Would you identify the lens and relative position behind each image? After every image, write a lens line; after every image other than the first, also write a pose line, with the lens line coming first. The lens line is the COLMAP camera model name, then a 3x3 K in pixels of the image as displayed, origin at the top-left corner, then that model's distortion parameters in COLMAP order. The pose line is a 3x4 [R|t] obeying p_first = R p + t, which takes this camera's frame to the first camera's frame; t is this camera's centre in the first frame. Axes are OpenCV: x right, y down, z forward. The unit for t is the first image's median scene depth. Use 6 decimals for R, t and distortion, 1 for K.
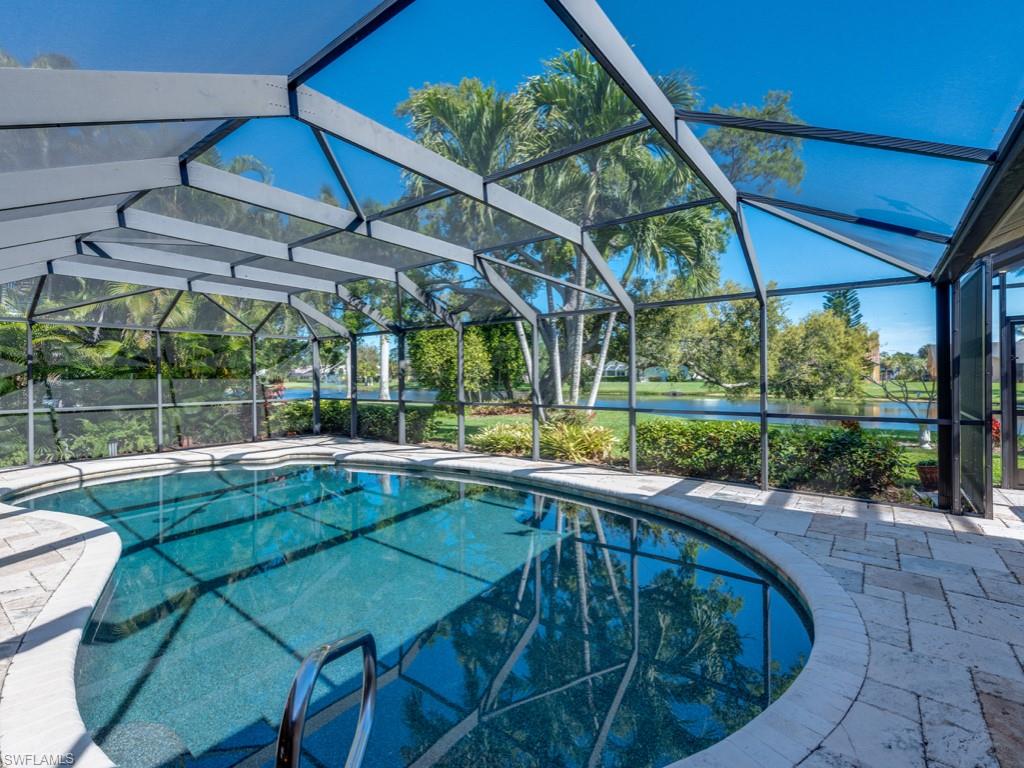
lens RADIAL K [[471.4, 0, 511.6], [0, 471.4, 379.3], [0, 0, 1]] dist [0.001106, -0.000141]
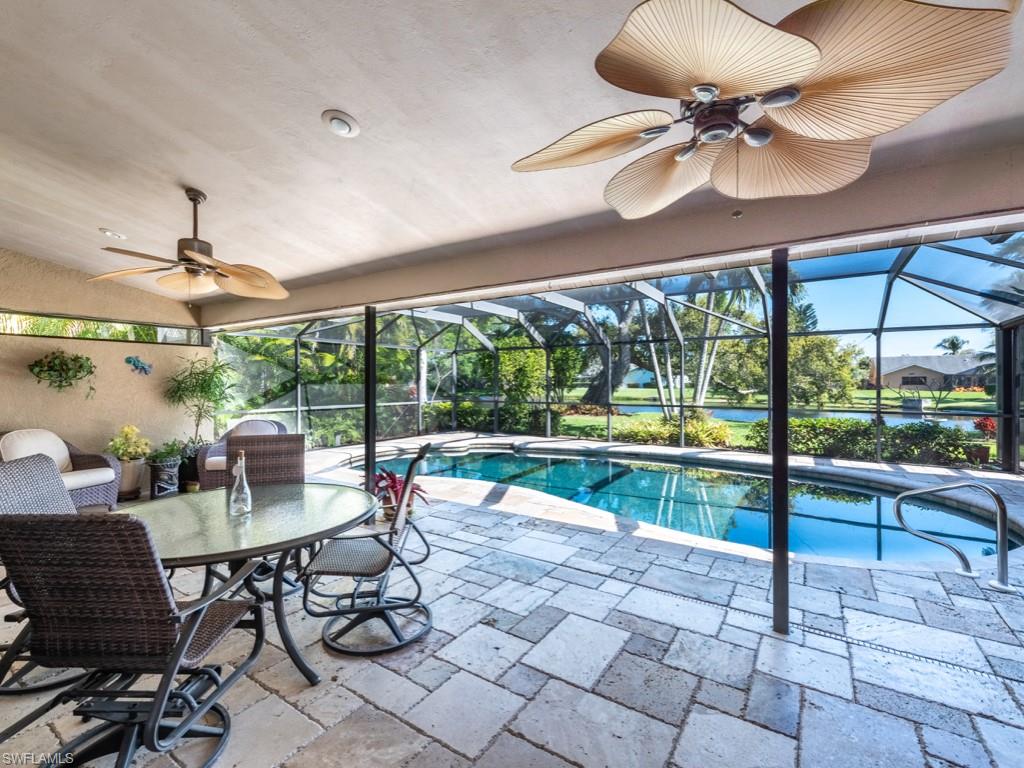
lens RADIAL K [[454.8, 0, 512.8], [0, 454.8, 380.3], [0, 0, 1]] dist [0.008854, 0.000313]
pose [[0.997378, 0.008223, 0.071905, -0.417965], [-0.007479, 0.999916, -0.010607, 0.000033], [-0.071986, 0.010041, 0.997355, -0.205197]]
